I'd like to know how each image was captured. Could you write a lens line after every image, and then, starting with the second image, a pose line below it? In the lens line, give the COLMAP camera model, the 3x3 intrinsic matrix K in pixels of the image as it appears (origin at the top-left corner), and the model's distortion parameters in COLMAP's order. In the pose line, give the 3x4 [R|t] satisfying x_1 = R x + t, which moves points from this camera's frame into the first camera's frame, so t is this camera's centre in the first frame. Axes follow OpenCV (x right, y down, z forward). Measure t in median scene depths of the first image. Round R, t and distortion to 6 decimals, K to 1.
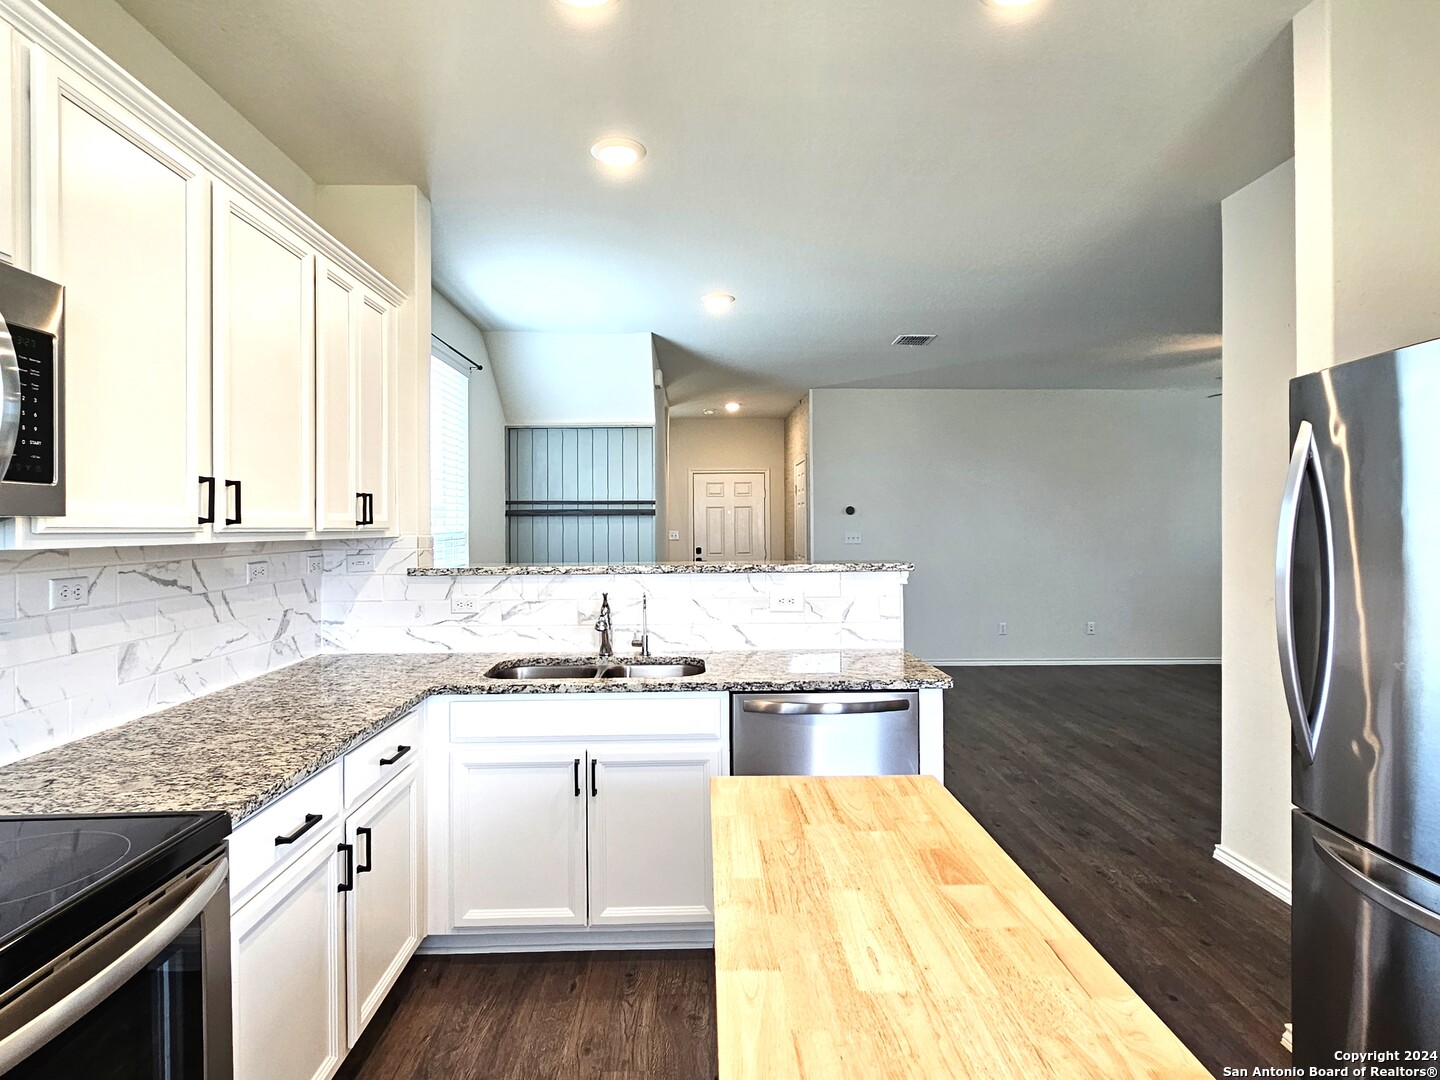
lens RADIAL K [[801.4, 0, 711.1], [0, 801.4, 525.7], [0, 0, 1]] dist [-0.001304, -0.001255]
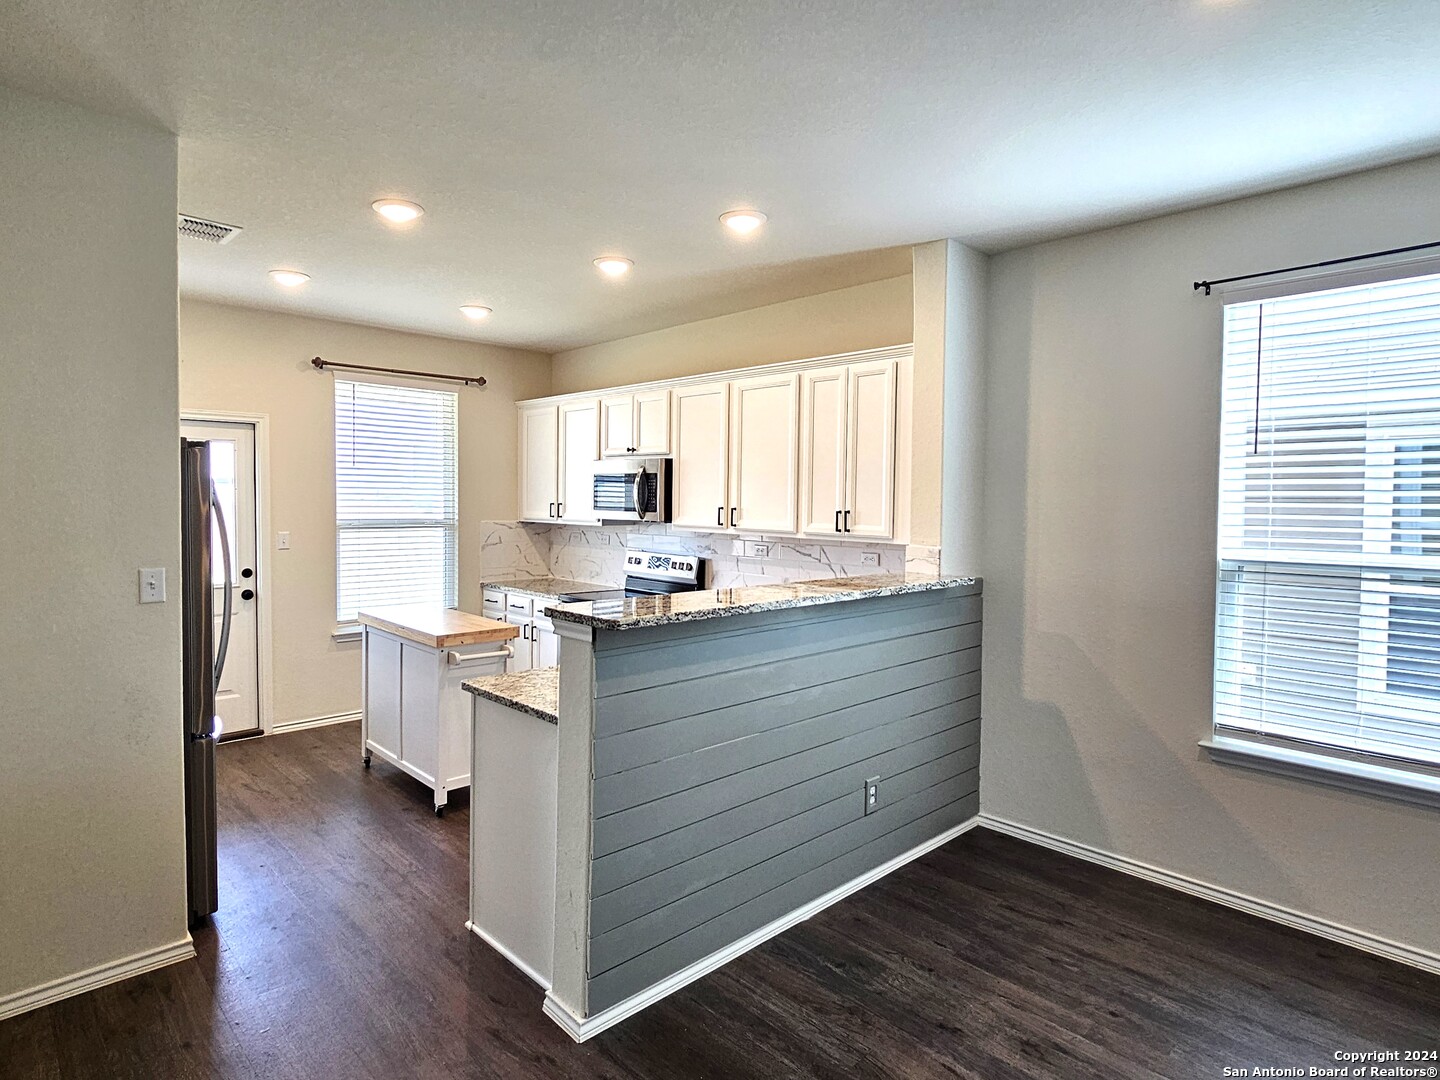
lens RADIAL K [[801.4, 0, 711.1], [0, 801.4, 525.7], [0, 0, 1]] dist [-0.001304, -0.001255]
pose [[-0.738428, 0.018115, -0.674088, 0.799818], [-0.011154, 0.999174, 0.039069, -0.073092], [0.674240, 0.036368, -0.737617, 2.072815]]
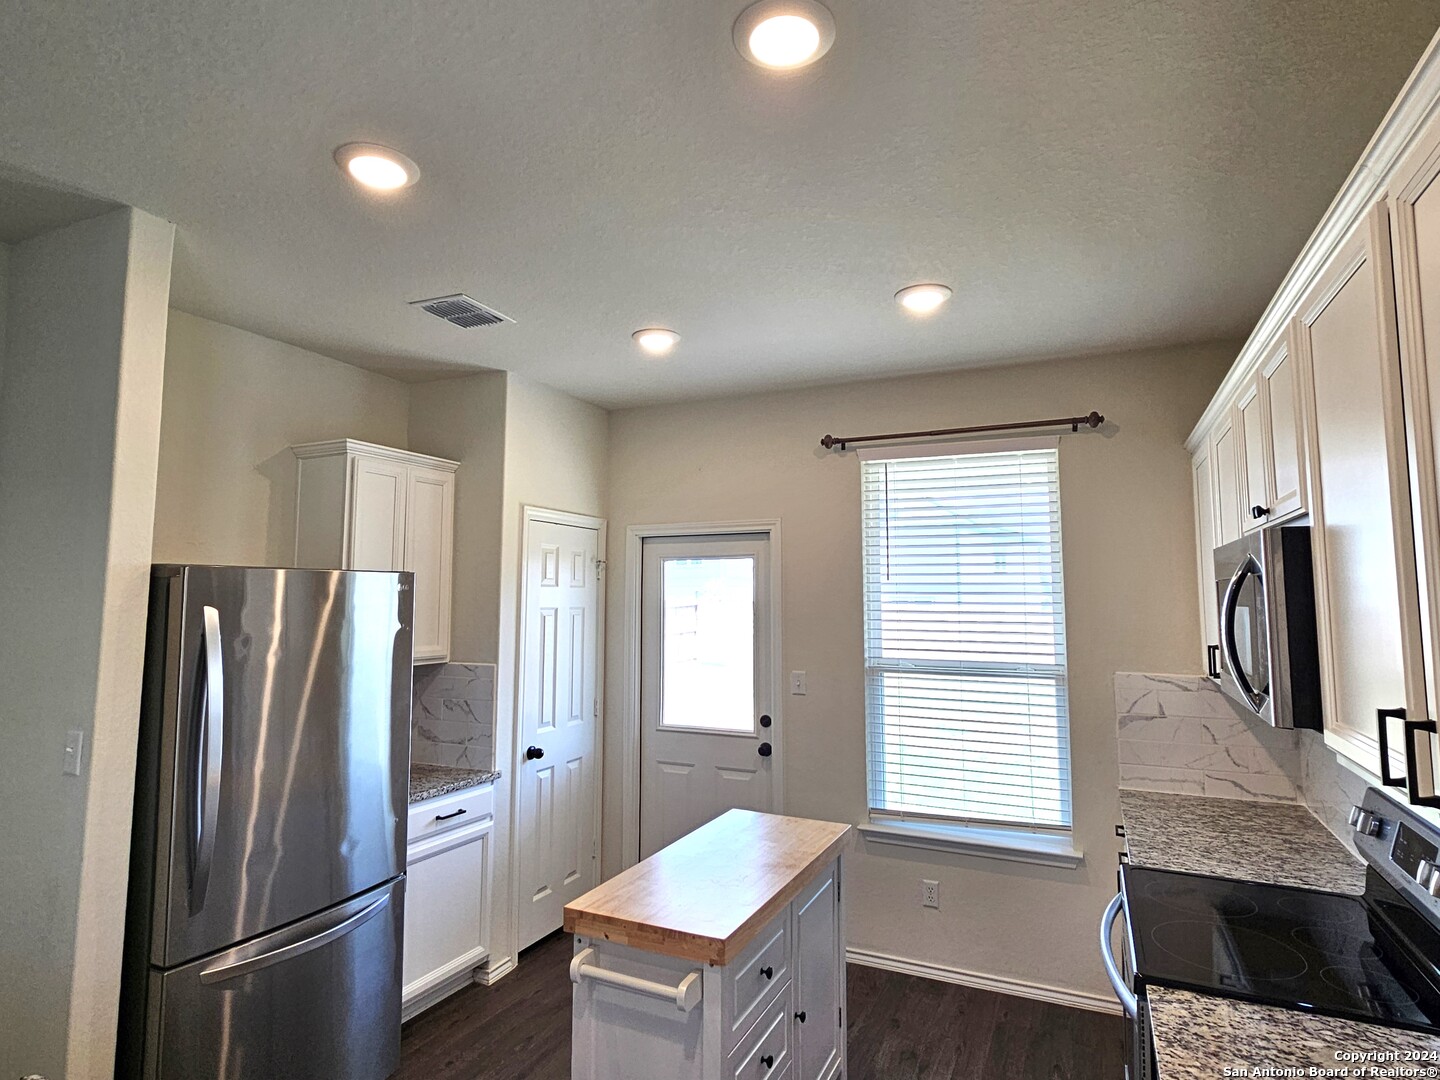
lens RADIAL K [[809.4, 0, 716.6], [0, 809.4, 522.0], [0, 0, 1]] dist [0.001819, -0.001078]
pose [[-0.897573, 0.041719, 0.438887, -0.329767], [0.001713, 0.995835, -0.091157, -0.110191], [-0.440862, -0.081069, -0.893907, 1.307254]]
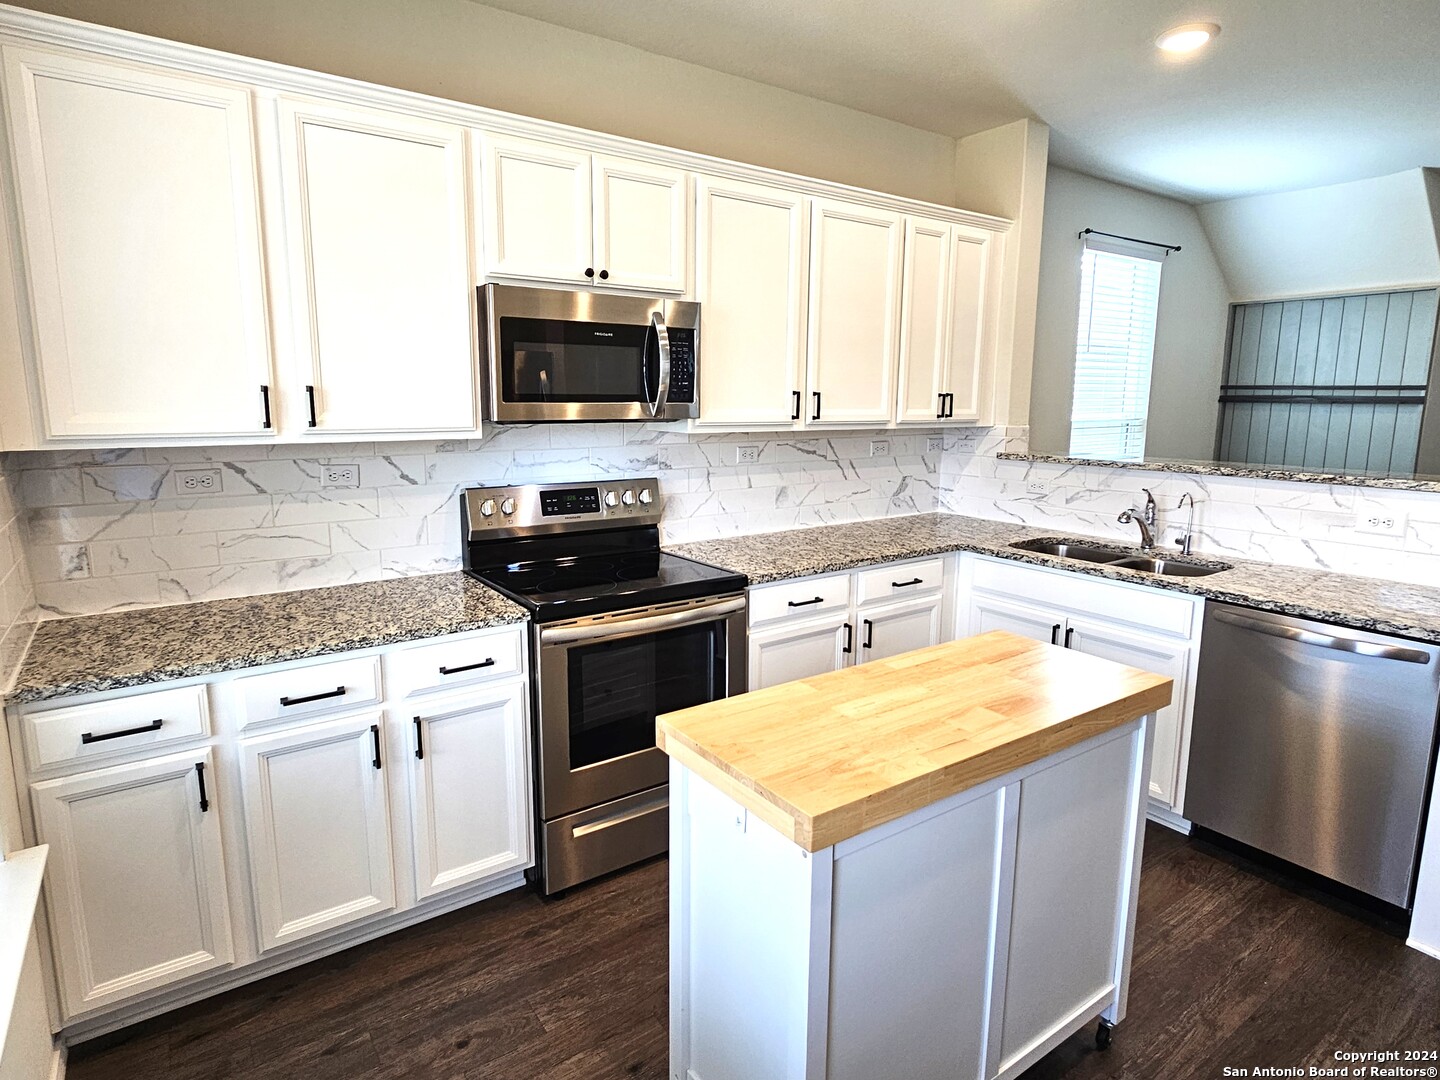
lens RADIAL K [[801.4, 0, 711.1], [0, 801.4, 525.7], [0, 0, 1]] dist [-0.001304, -0.001255]
pose [[0.554778, 0.143318, -0.819561, 0.496548], [-0.010996, 0.986229, 0.165021, -0.042152], [0.831926, -0.082538, 0.548714, -0.065155]]
